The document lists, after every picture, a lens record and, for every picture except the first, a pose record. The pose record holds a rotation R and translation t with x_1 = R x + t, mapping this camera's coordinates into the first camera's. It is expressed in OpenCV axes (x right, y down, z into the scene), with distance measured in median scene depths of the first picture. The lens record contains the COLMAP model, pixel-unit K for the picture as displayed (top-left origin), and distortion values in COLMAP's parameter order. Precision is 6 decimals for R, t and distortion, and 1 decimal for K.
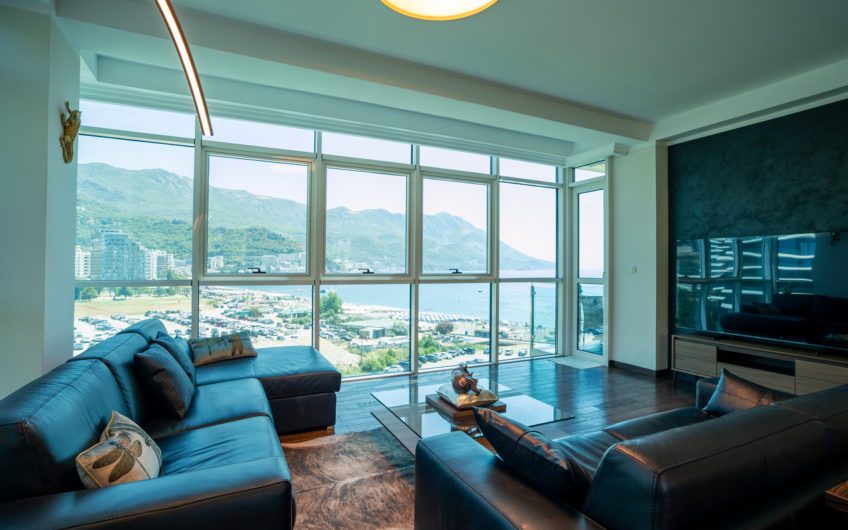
lens RADIAL K [[411.8, 0, 418.7], [0, 411.8, 245.3], [0, 0, 1]] dist [-0.049969, 0.029300]
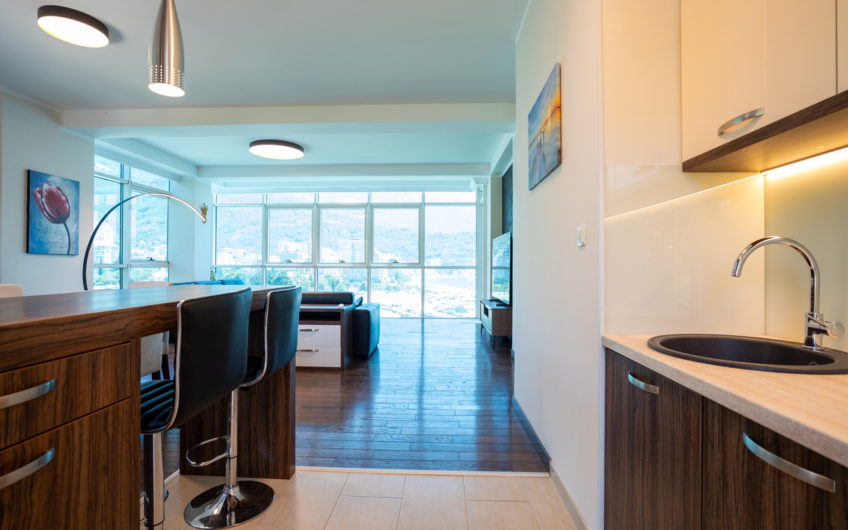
lens RADIAL K [[411.8, 0, 418.6], [0, 411.8, 267.5], [0, 0, 1]] dist [-0.049969, 0.029300]
pose [[0.874933, -0.000811, -0.484244, 0.061685], [0.025907, 0.998645, 0.045136, 0.000748], [0.483551, -0.052036, 0.873768, -0.027769]]
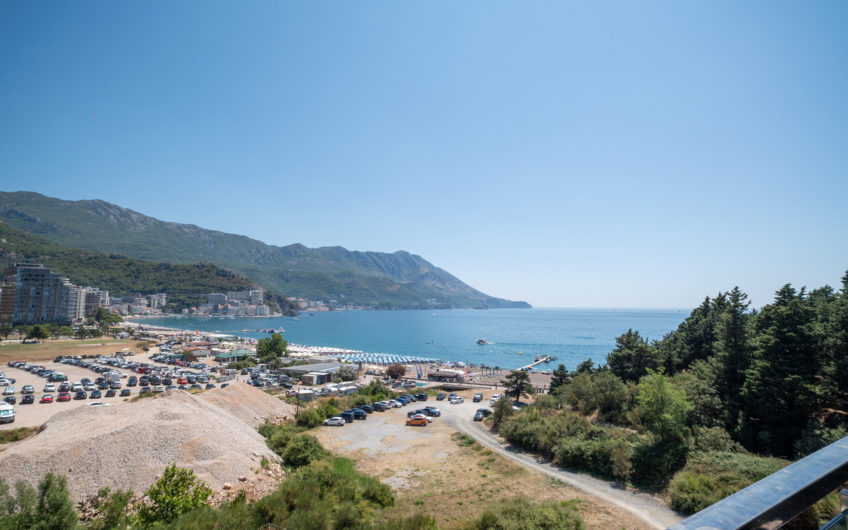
lens RADIAL K [[411.8, 0, 424.9], [0, 411.8, 262.8], [0, 0, 1]] dist [-0.049969, 0.029300]
pose [[0.993801, 0.010079, 0.110717, 0.029181], [-0.004469, 0.998699, -0.050799, 0.003187], [-0.111085, 0.049989, 0.992553, 0.078504]]
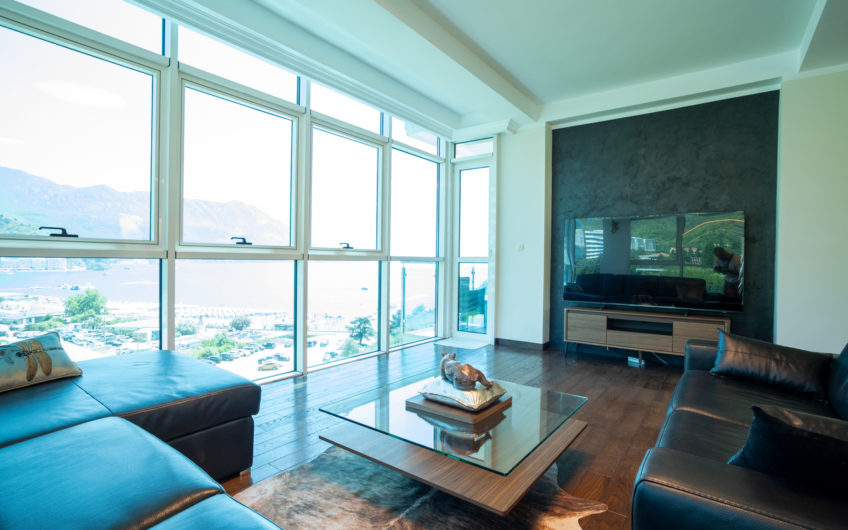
lens RADIAL K [[411.8, 0, 413.7], [0, 411.8, 256.8], [0, 0, 1]] dist [-0.049969, 0.029300]
pose [[0.891167, 0.007785, 0.453609, -0.010064], [-0.029021, 0.998783, 0.039874, 0.002904], [-0.452747, -0.048698, 0.890308, 0.012337]]
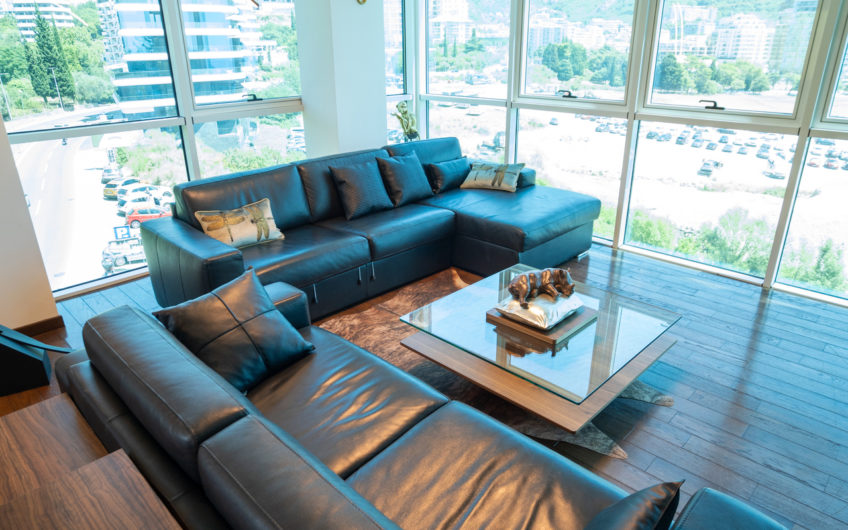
lens RADIAL K [[551.7, 0, 435.0], [0, 551.7, 259.2], [0, 0, 1]] dist [-0.035969, 0.020052]
pose [[0.351888, 0.334170, -0.874360, 0.029290], [0.055011, 0.925106, 0.375704, -0.003077], [0.934424, -0.180305, 0.307151, 0.017018]]
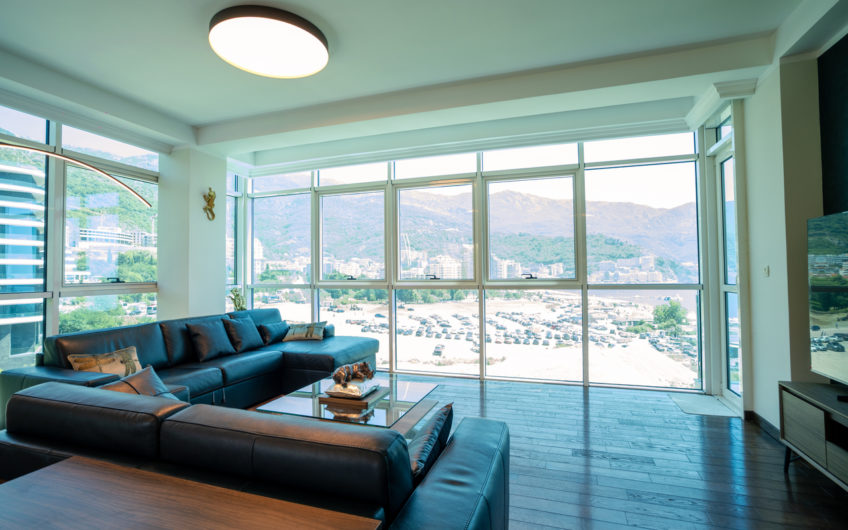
lens RADIAL K [[411.8, 0, 424.8], [0, 411.8, 264.7], [0, 0, 1]] dist [-0.049969, 0.029300]
pose [[0.712854, -0.029102, -0.700708, 0.035009], [0.052186, 0.998570, 0.011618, 0.000774], [0.699368, -0.044849, 0.713353, 0.010737]]
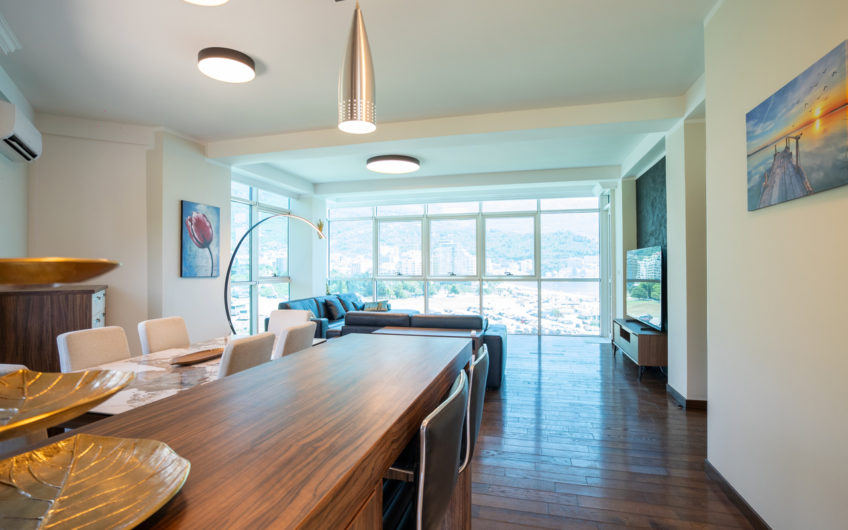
lens RADIAL K [[411.8, 0, 419.3], [0, 411.8, 268.0], [0, 0, 1]] dist [-0.049969, 0.029300]
pose [[0.751375, -0.010208, -0.659797, 0.054715], [0.043208, 0.998496, 0.033757, -0.001868], [0.658460, -0.053872, 0.750685, -0.027253]]
